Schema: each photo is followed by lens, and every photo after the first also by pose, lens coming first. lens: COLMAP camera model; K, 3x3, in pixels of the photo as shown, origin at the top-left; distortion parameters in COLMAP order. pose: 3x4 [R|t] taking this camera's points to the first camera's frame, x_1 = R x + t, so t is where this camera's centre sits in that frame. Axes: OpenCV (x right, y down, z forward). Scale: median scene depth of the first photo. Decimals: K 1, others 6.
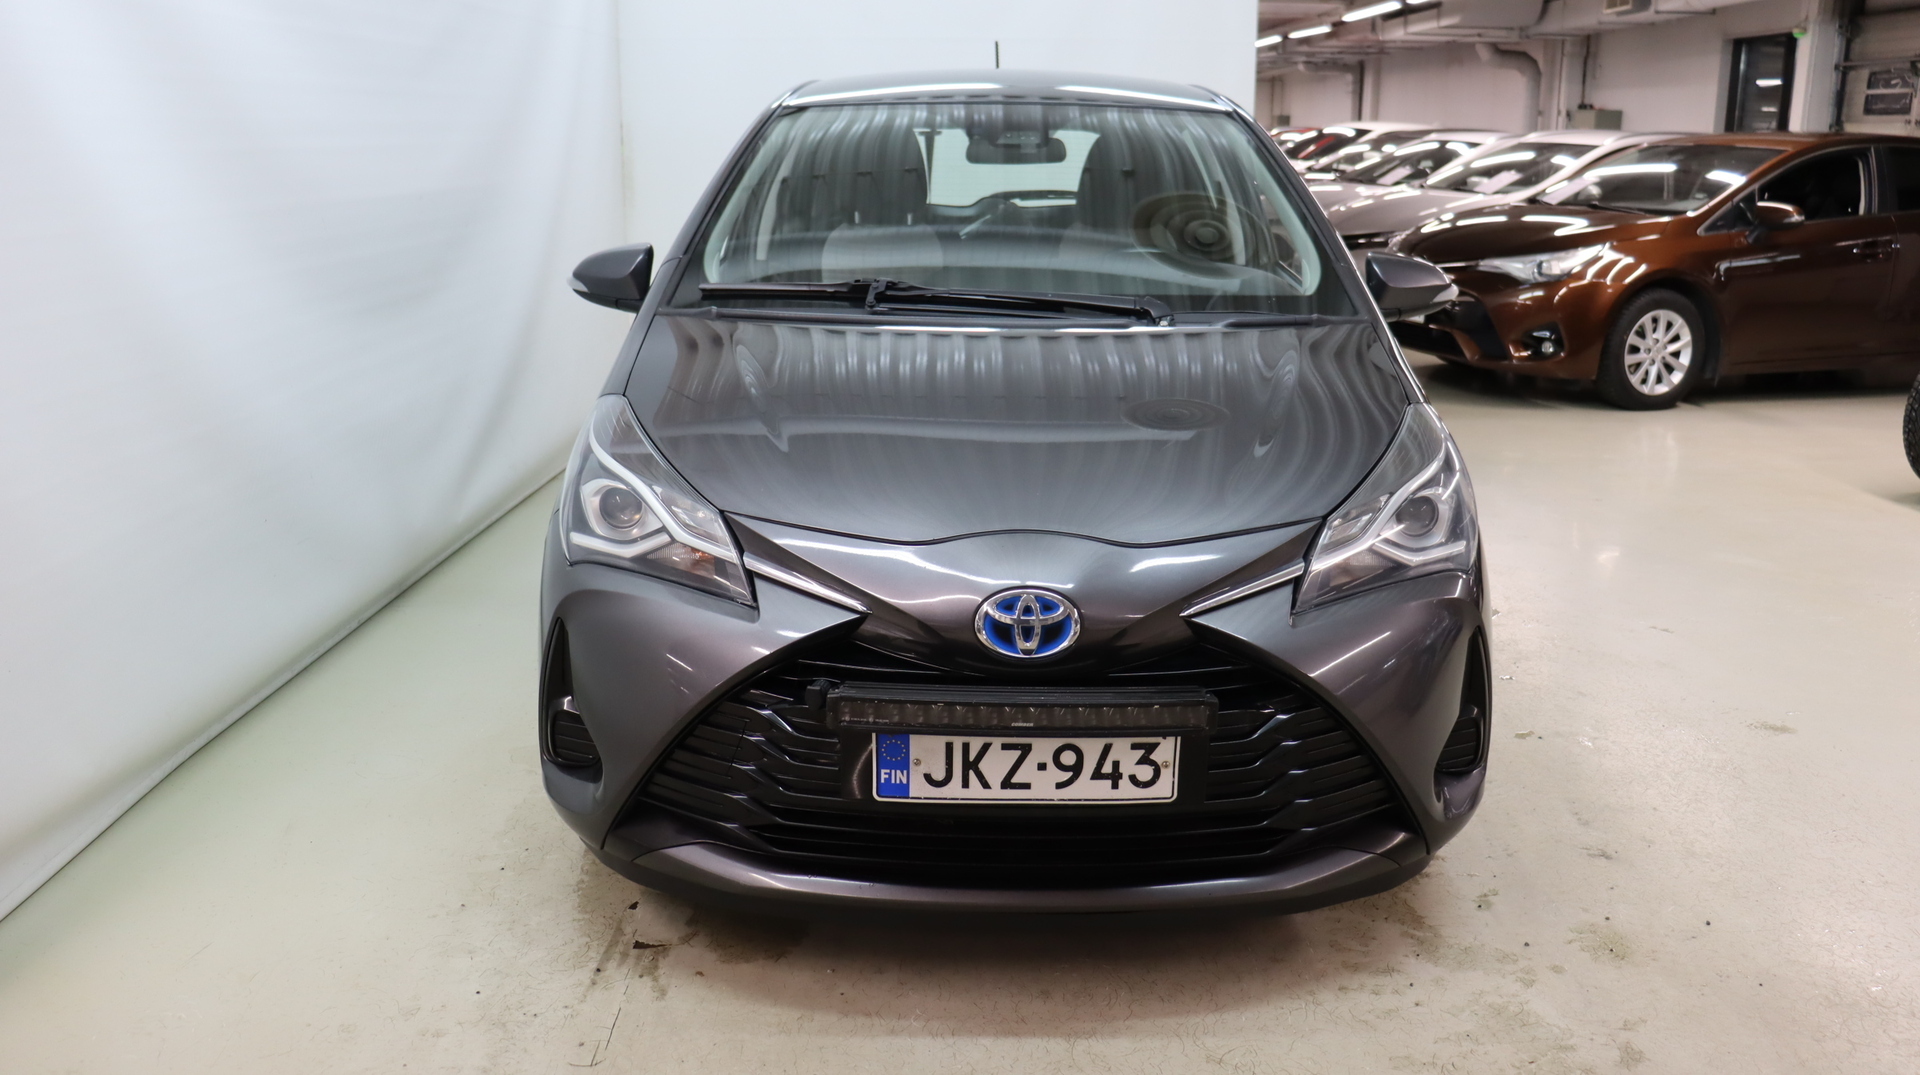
lens RADIAL K [[1595.5, 0, 976.2], [0, 1595.5, 495.3], [0, 0, 1]] dist [-0.190281, 0.146078]
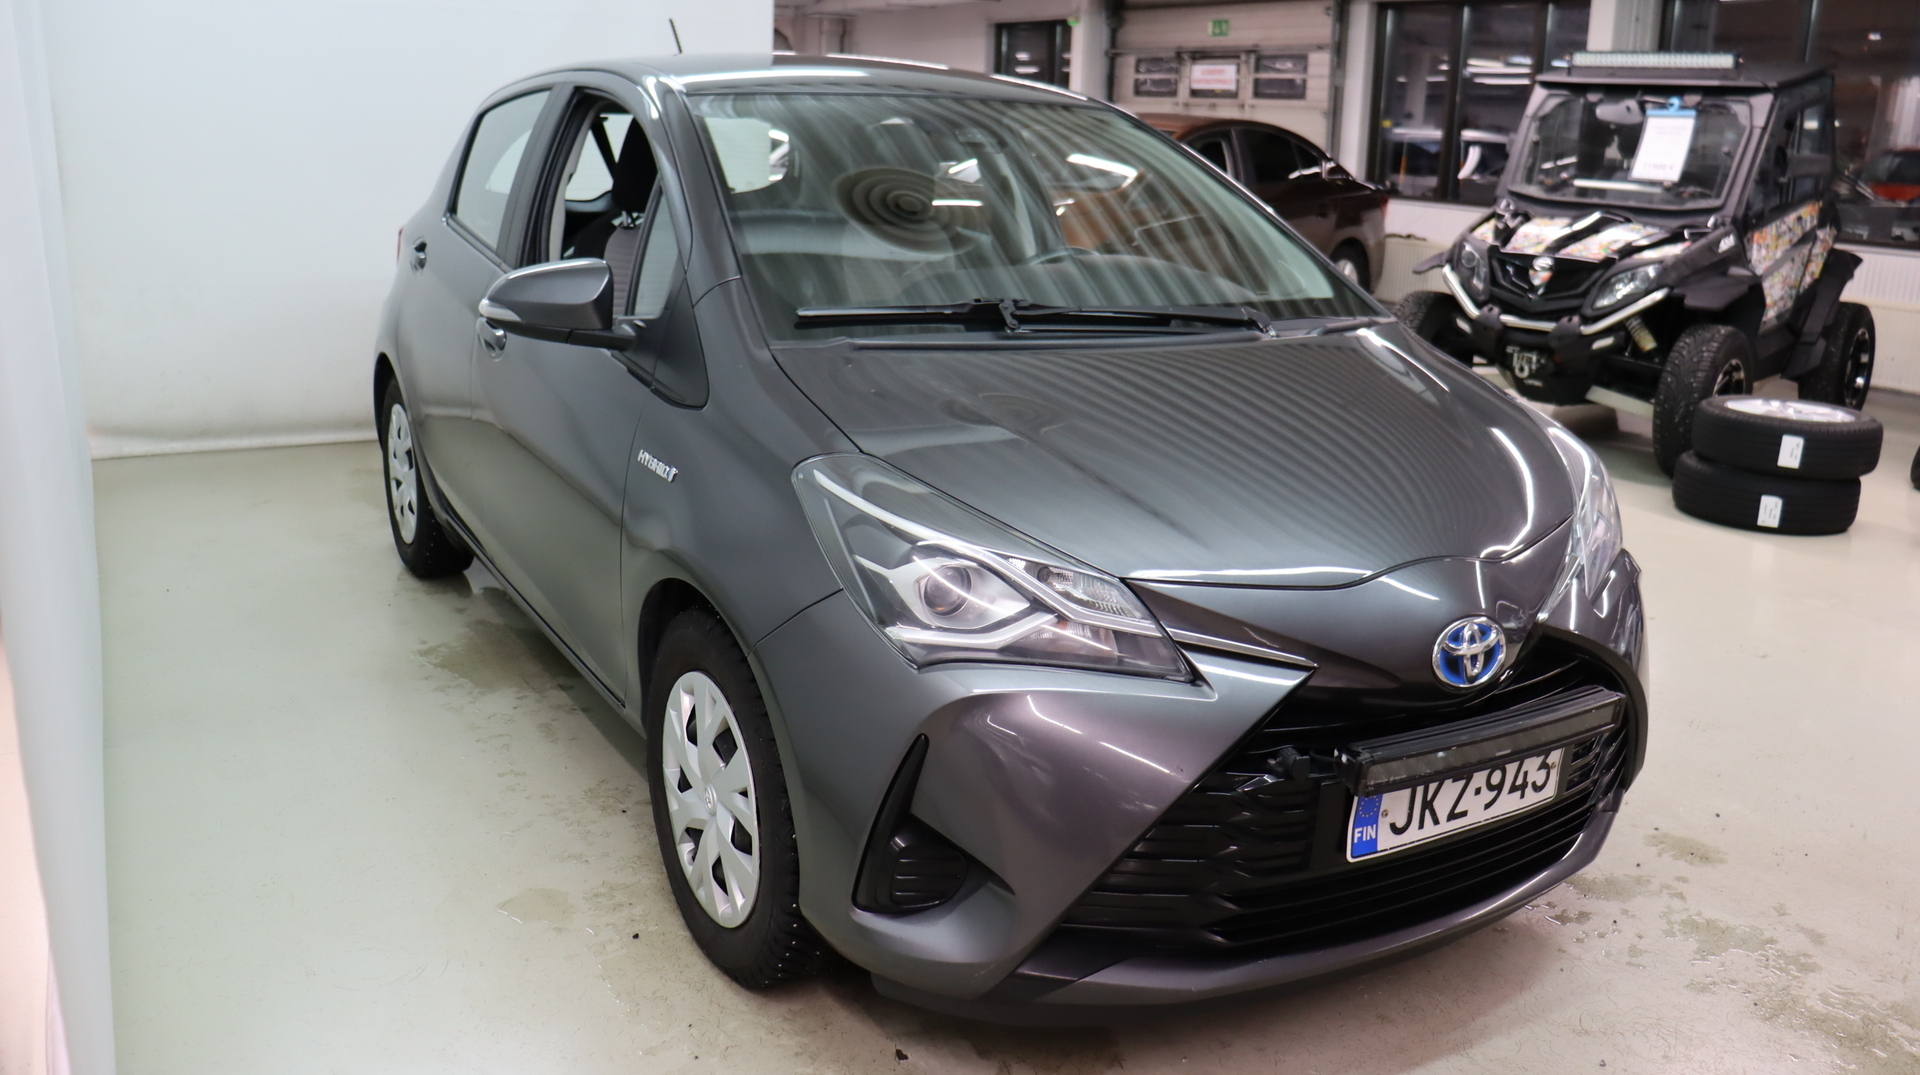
lens RADIAL K [[1595.5, 0, 976.2], [0, 1595.5, 495.3], [0, 0, 1]] dist [-0.190281, 0.146078]
pose [[0.850962, -0.096605, 0.516266, -0.716711], [0.087238, 0.995283, 0.042445, -0.084702], [-0.517931, 0.008919, 0.855376, 0.317614]]
